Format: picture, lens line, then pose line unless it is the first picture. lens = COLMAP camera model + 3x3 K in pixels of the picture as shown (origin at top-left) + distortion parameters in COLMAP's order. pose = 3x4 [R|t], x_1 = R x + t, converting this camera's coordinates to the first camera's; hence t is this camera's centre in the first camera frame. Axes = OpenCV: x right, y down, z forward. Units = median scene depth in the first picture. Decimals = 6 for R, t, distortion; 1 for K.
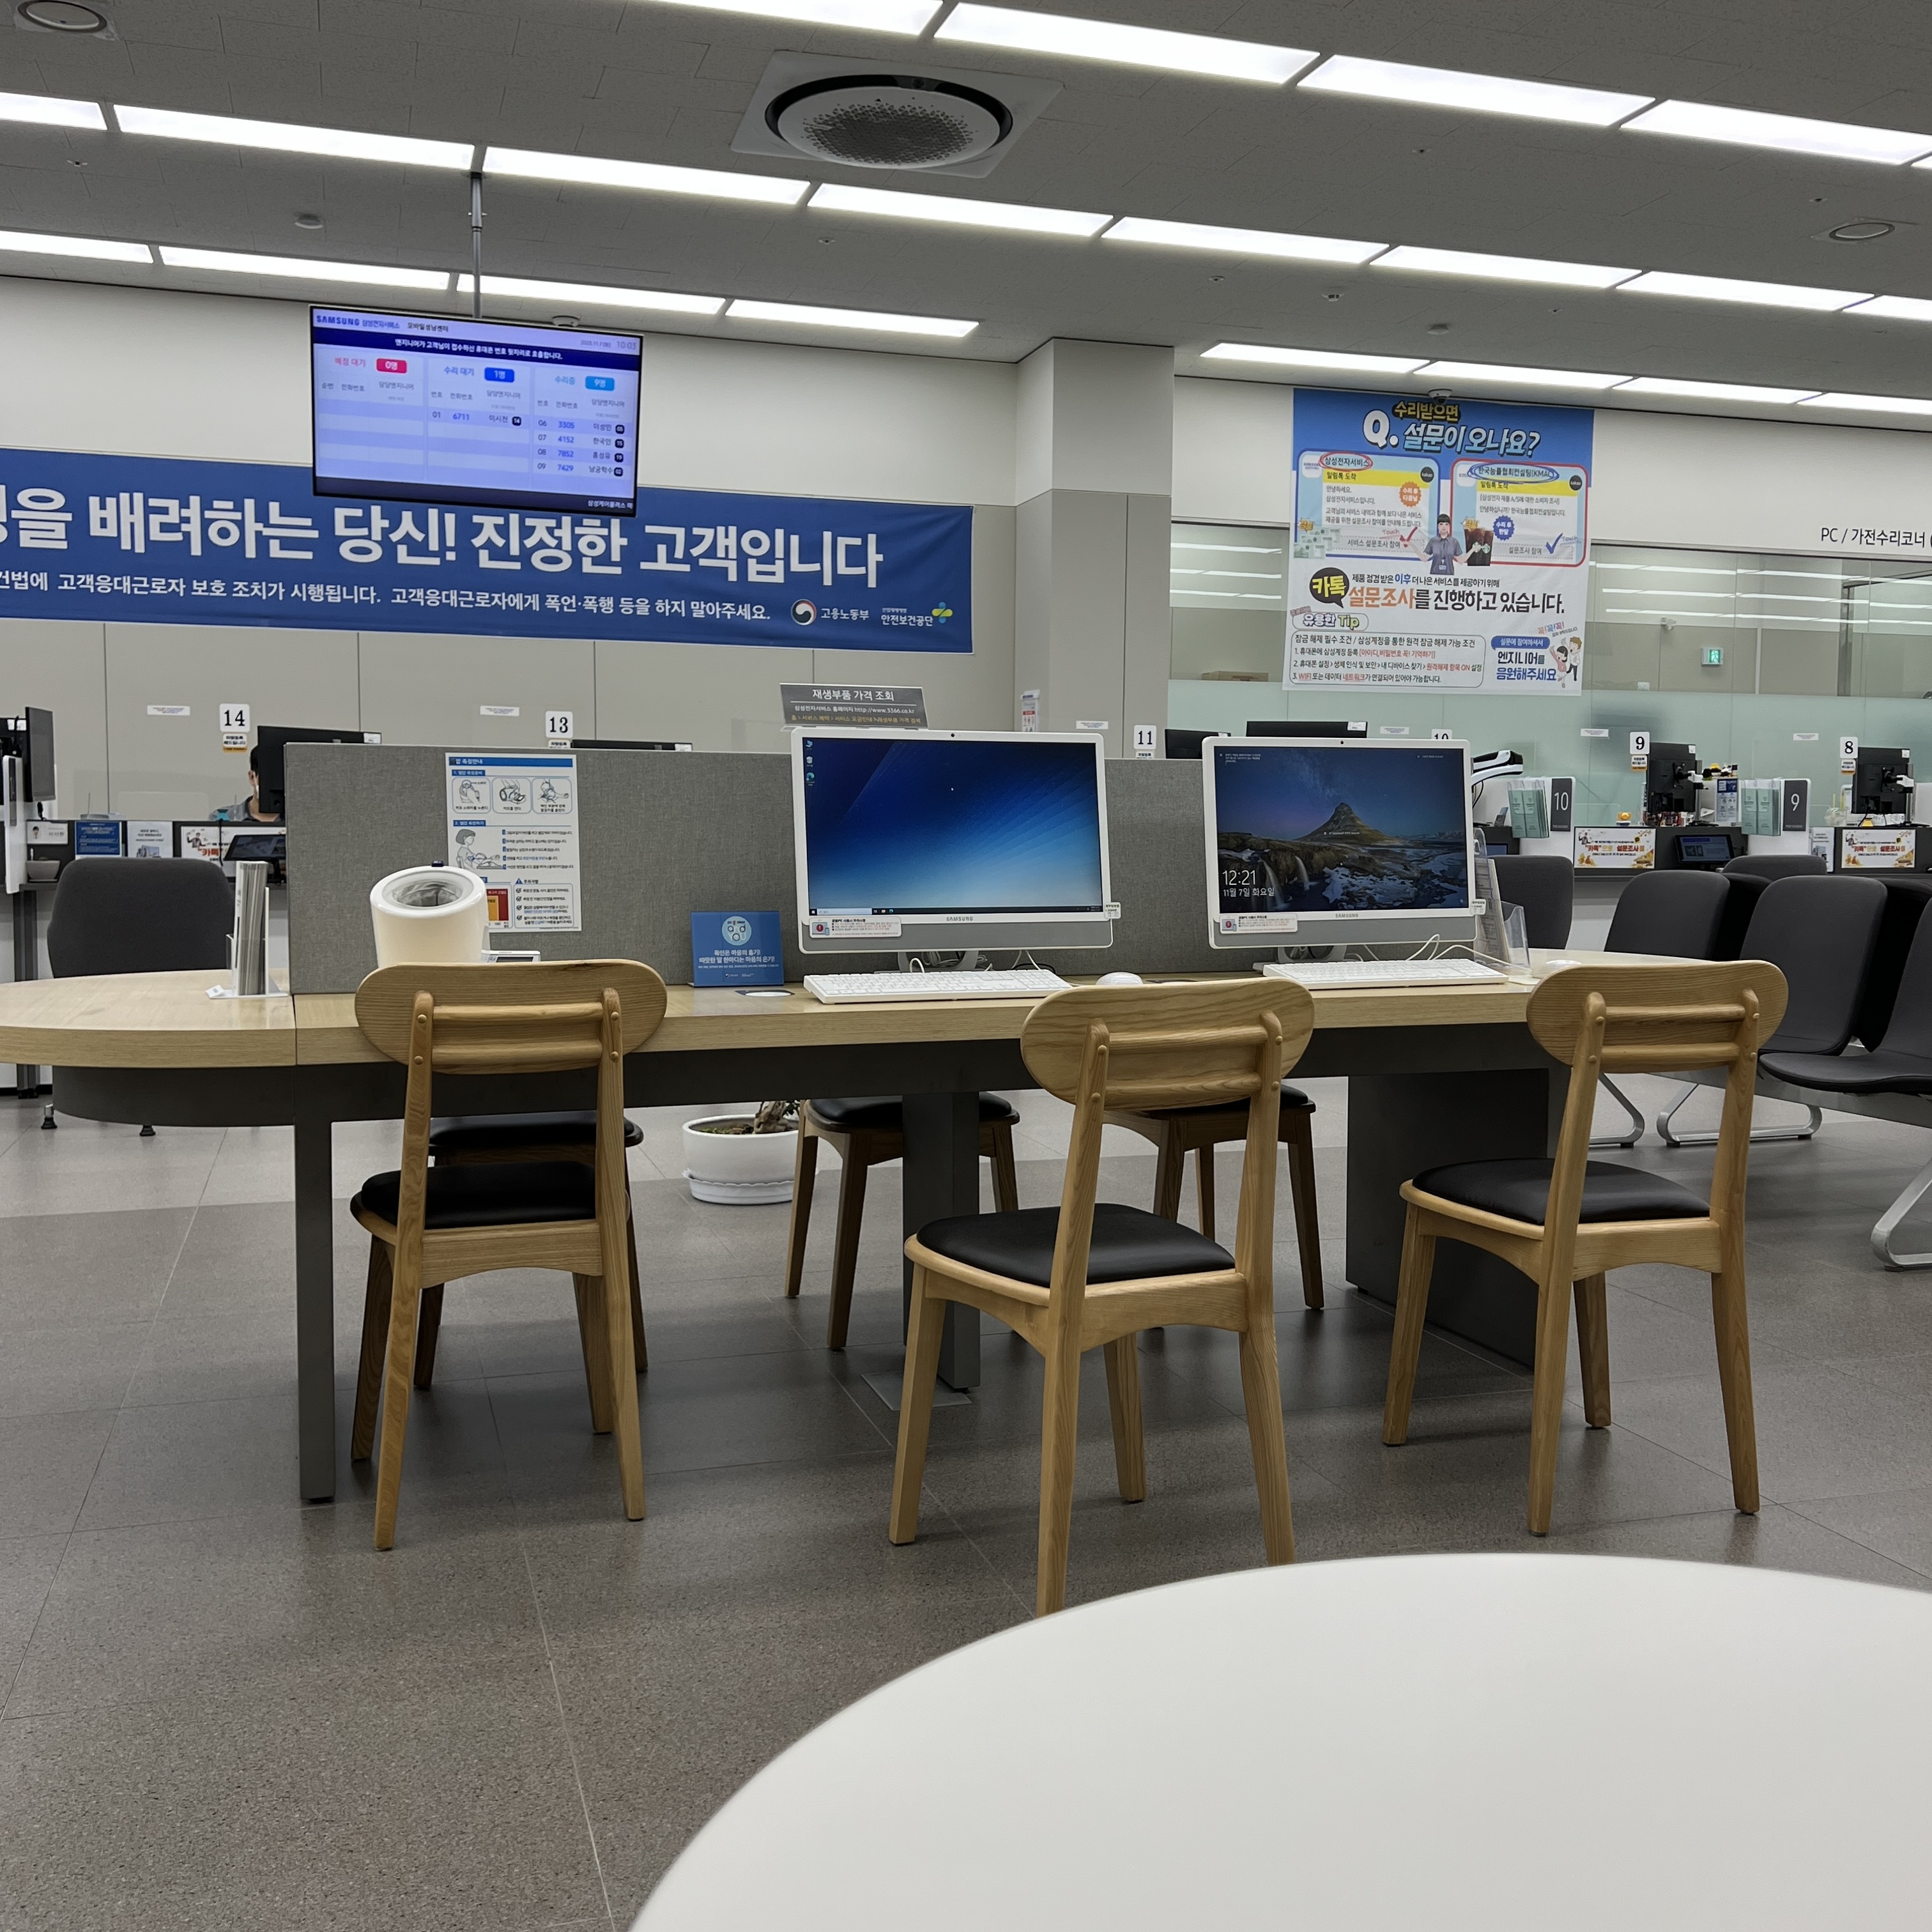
lens RADIAL K [[1948.3, 0, 902.8], [0, 1948.3, 936.3], [0, 0, 1]] dist [0.036527, 0.000000]
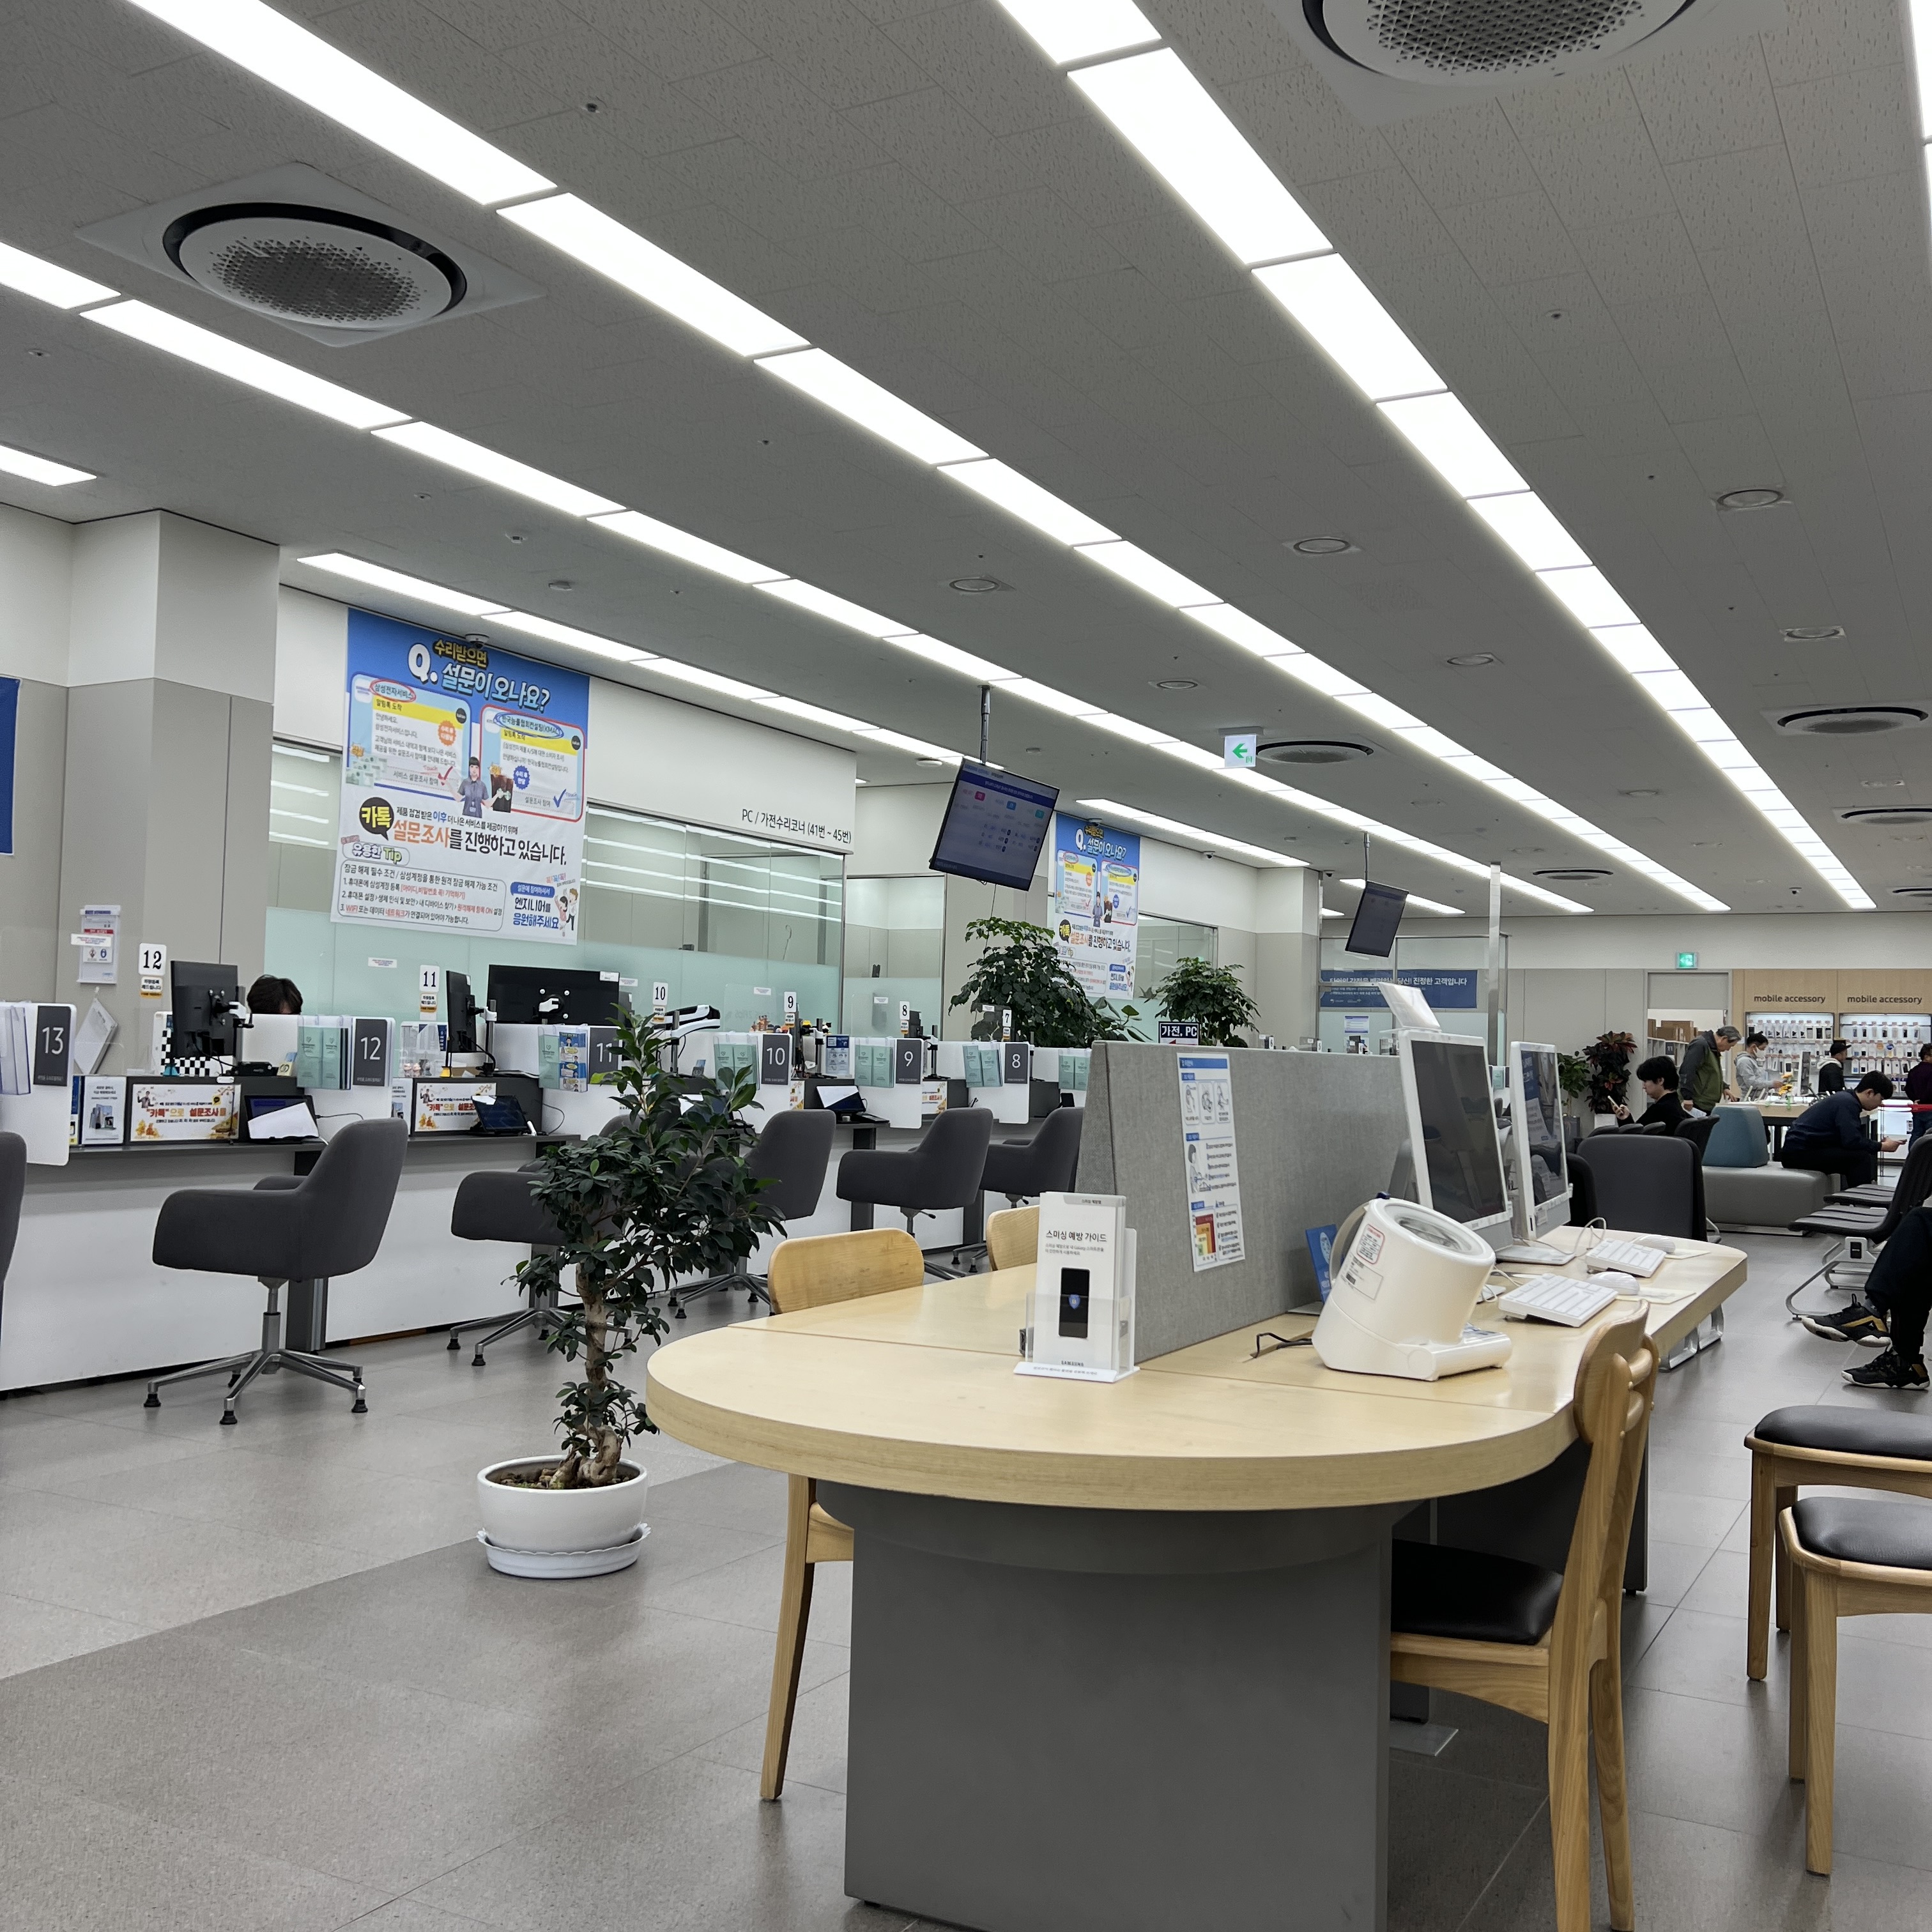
lens RADIAL K [[1948.3, 0, 972.5], [0, 1948.3, 995.8], [0, 0, 1]] dist [0.036527, 0.000000]
pose [[0.715374, 0.037406, 0.697740, -0.236052], [0.019971, 0.997064, -0.073928, -0.015301], [-0.698457, 0.066821, 0.712526, 0.120612]]
